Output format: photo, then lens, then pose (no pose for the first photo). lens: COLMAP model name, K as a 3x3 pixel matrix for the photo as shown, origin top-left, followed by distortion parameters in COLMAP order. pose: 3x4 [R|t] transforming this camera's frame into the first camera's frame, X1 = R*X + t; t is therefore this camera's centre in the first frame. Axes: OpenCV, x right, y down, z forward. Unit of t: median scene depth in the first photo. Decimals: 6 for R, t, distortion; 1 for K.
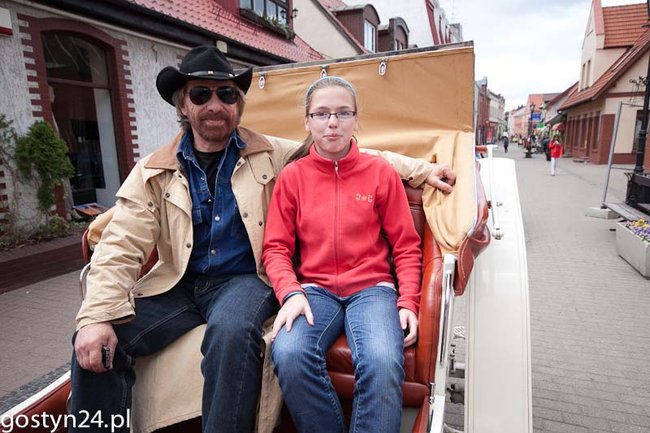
lens RADIAL K [[441.8, 0, 315.1], [0, 441.8, 224.6], [0, 0, 1]] dist [0.013836, 0.008848]
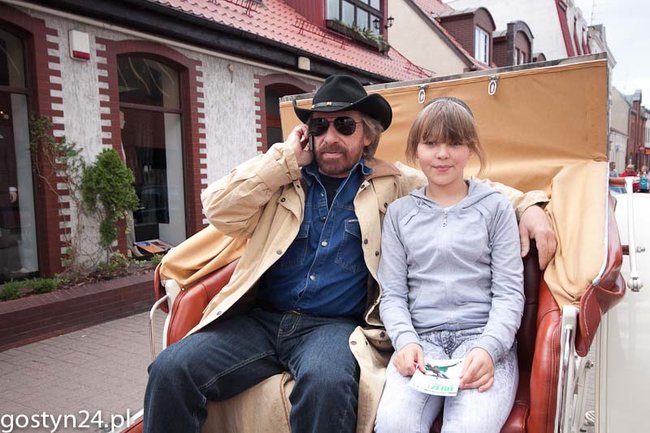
lens RADIAL K [[552.2, 0, 324.7], [0, 552.2, 222.5], [0, 0, 1]] dist [-0.003690, 0.046151]
pose [[0.987972, 0.020682, -0.153244, 0.000840], [-0.035007, 0.995201, -0.091377, 0.006696], [0.150618, 0.095643, 0.983955, -0.034604]]
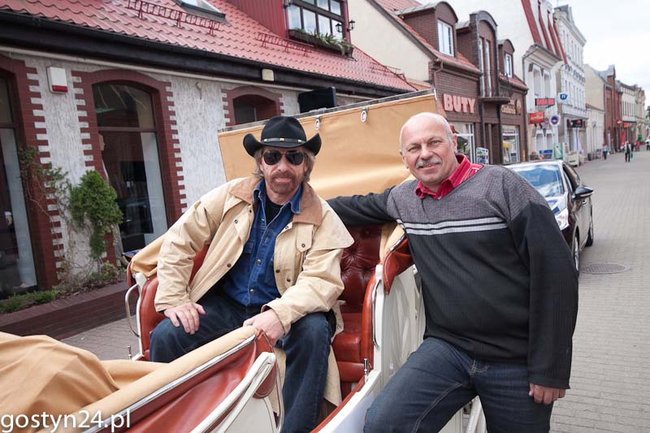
lens RADIAL K [[552.2, 0, 326.0], [0, 552.2, 219.2], [0, 0, 1]] dist [-0.003690, 0.046151]
pose [[0.988899, -0.061973, -0.135046, 0.063084], [0.049559, 0.994392, -0.093427, 0.019808], [0.140079, 0.085697, 0.986425, -0.134974]]
